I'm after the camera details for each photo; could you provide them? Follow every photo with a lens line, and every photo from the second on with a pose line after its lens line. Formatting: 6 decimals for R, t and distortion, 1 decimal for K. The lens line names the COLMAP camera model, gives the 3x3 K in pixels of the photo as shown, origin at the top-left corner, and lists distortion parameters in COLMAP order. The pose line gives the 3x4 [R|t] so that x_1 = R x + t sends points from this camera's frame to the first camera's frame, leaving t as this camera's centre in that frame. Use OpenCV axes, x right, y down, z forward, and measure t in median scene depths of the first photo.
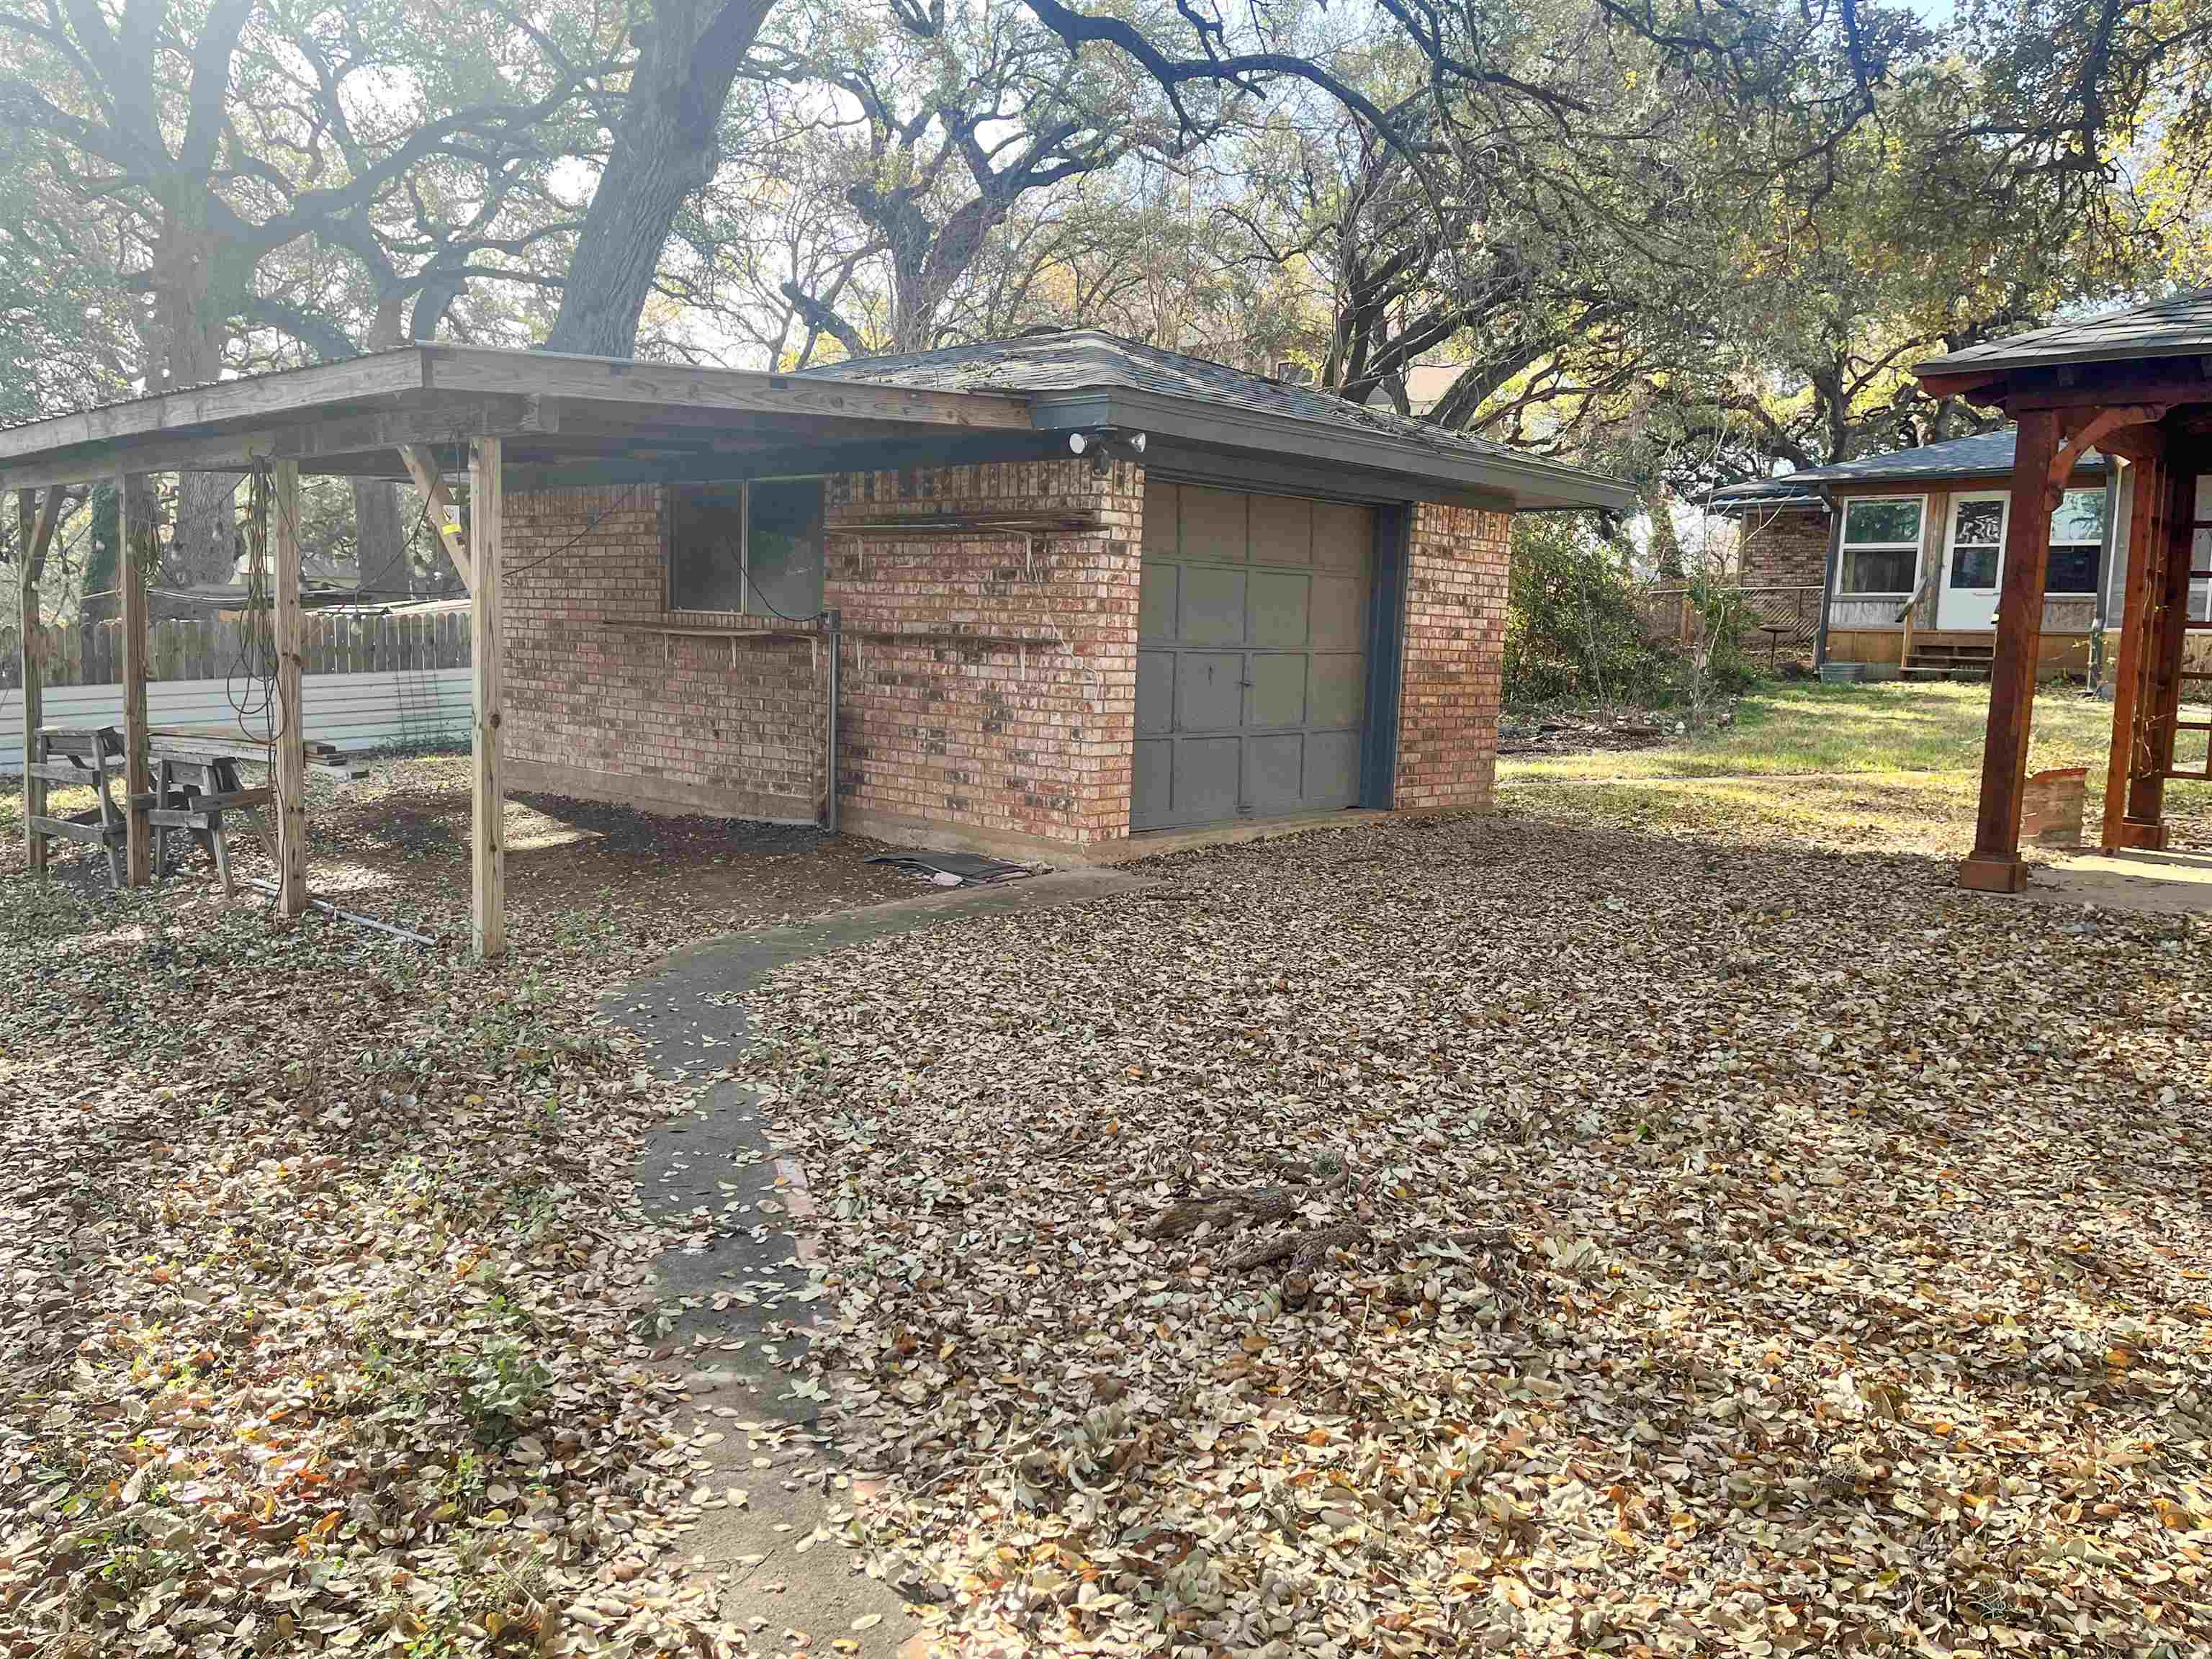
lens RADIAL K [[1670.2, 0, 1104.2], [0, 1670.2, 834.0], [0, 0, 1]] dist [0.024548, -0.012454]
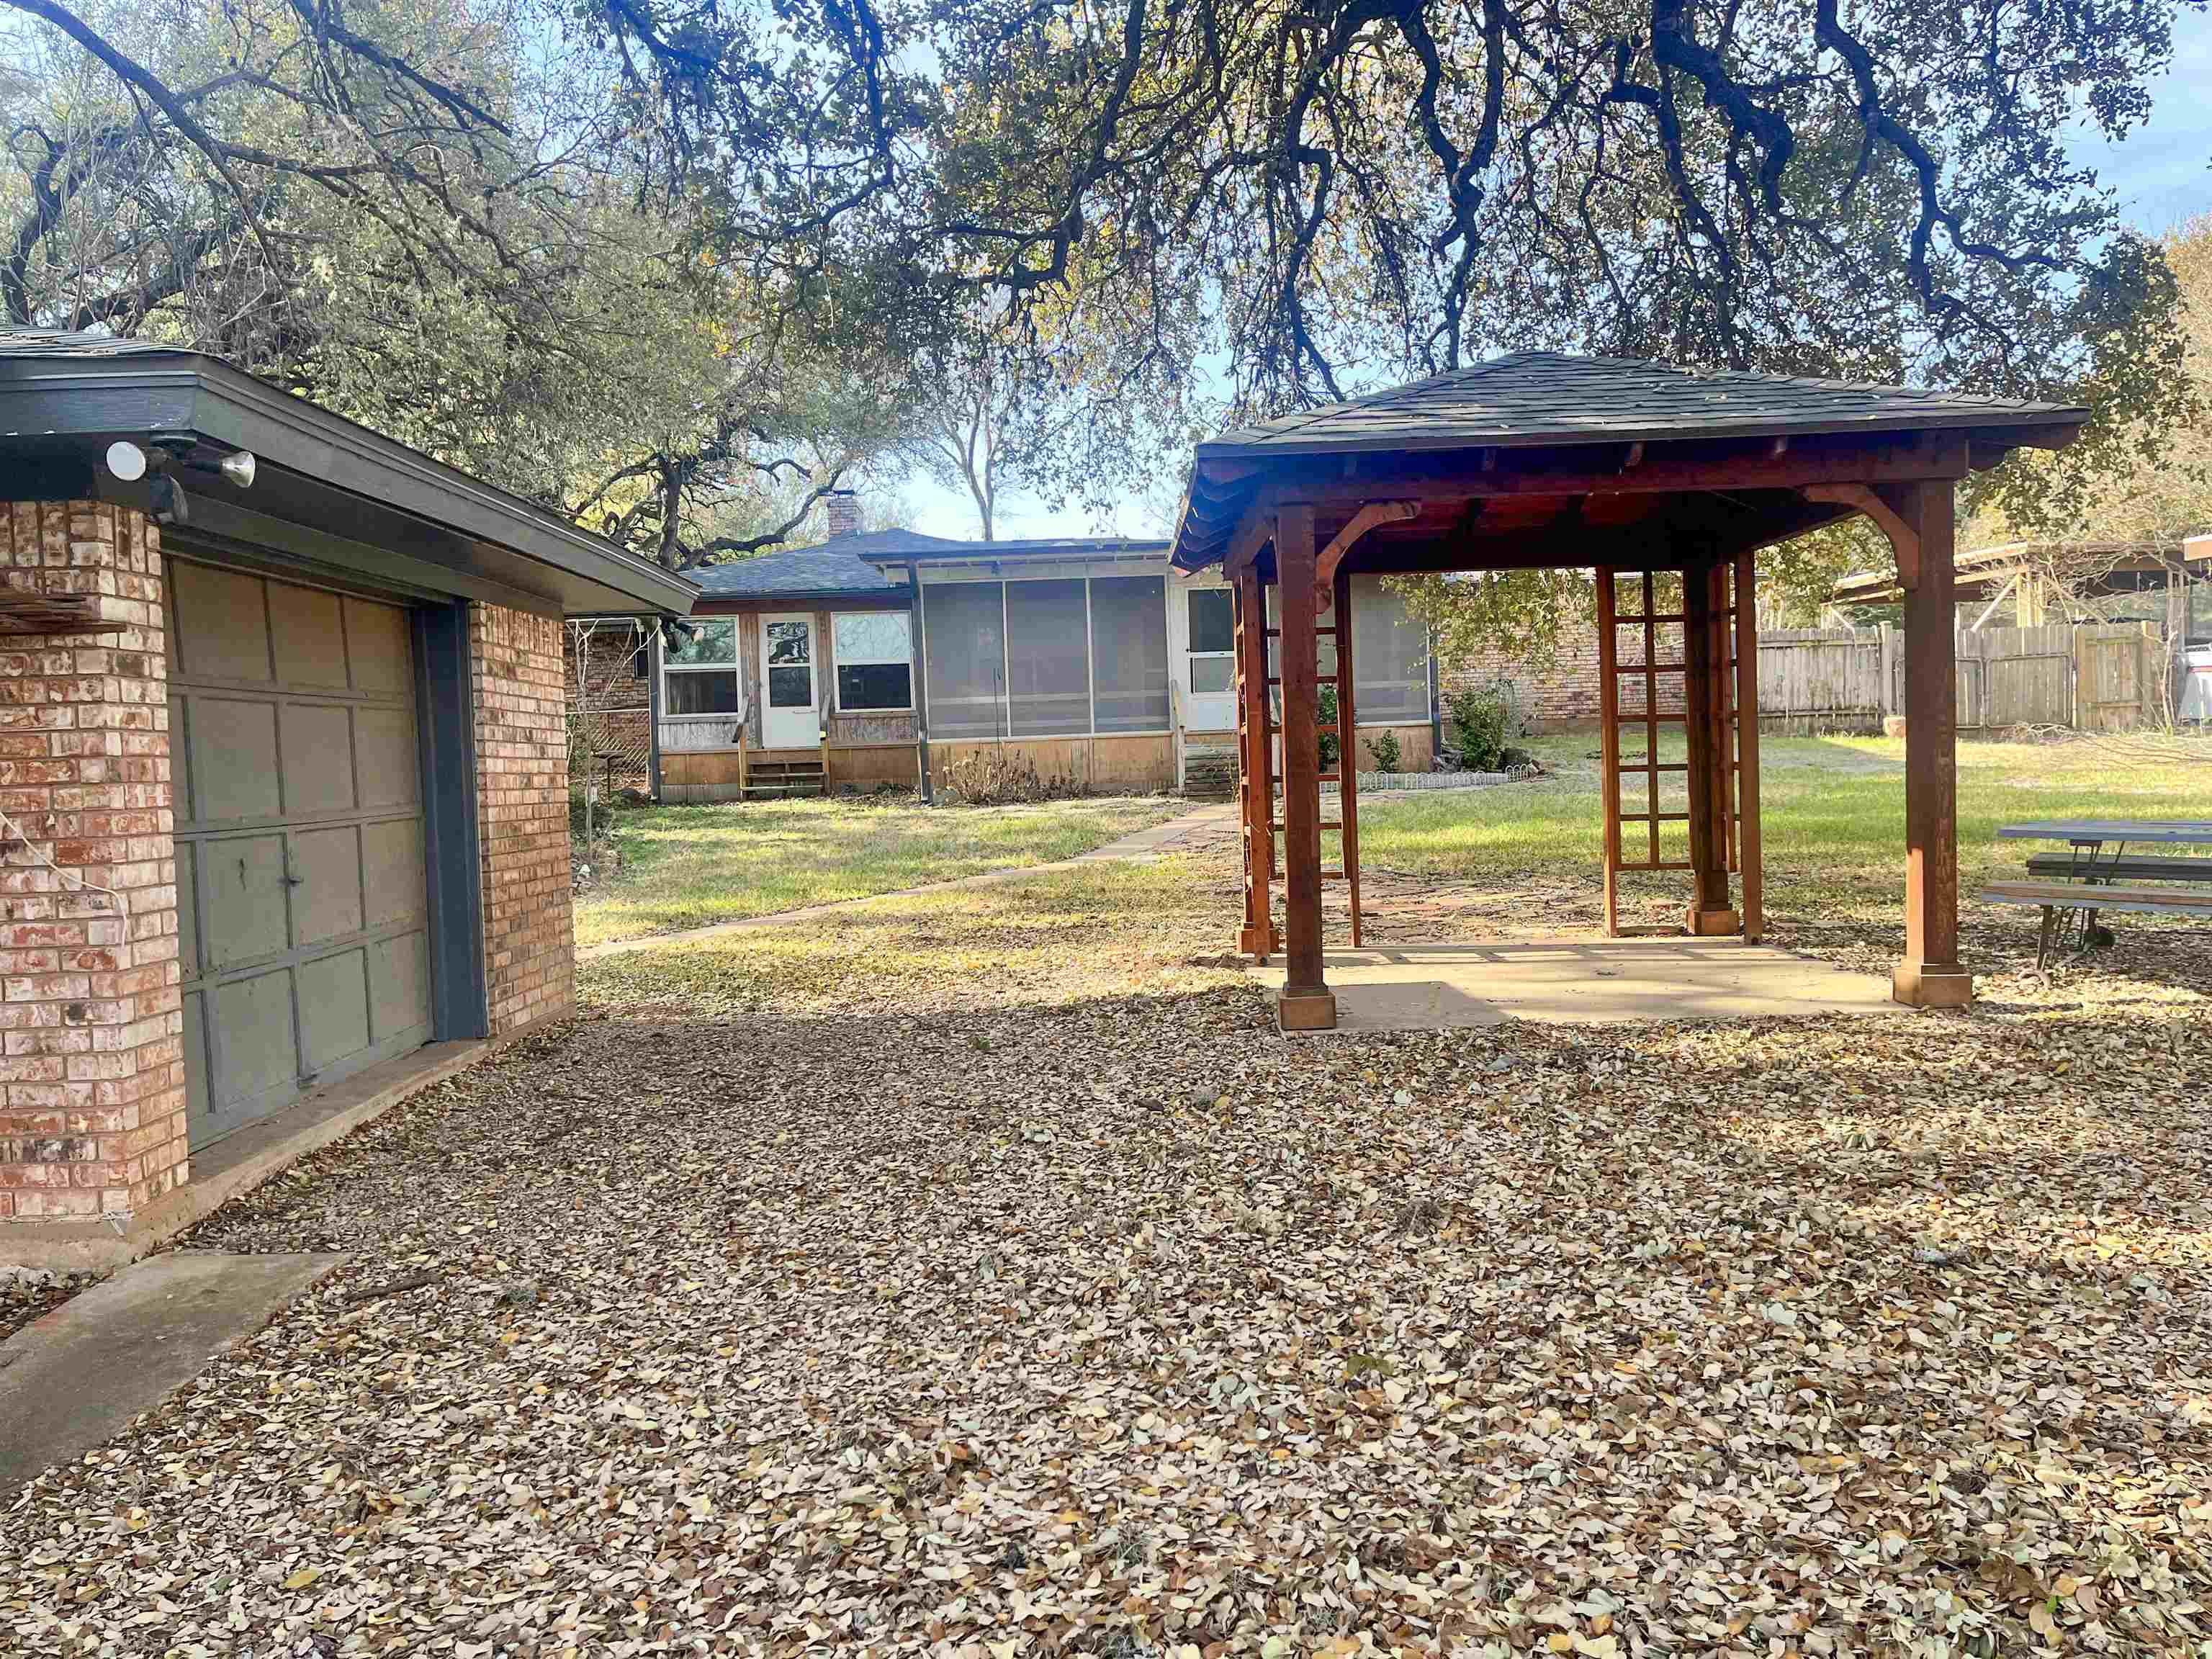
lens RADIAL K [[1670.2, 0, 1109.1], [0, 1670.2, 820.1], [0, 0, 1]] dist [0.024548, -0.012454]
pose [[0.714448, -0.079321, 0.695178, -0.123331], [0.137231, 0.990142, -0.028059, -0.050145], [-0.686099, 0.115446, 0.718290, 0.319317]]
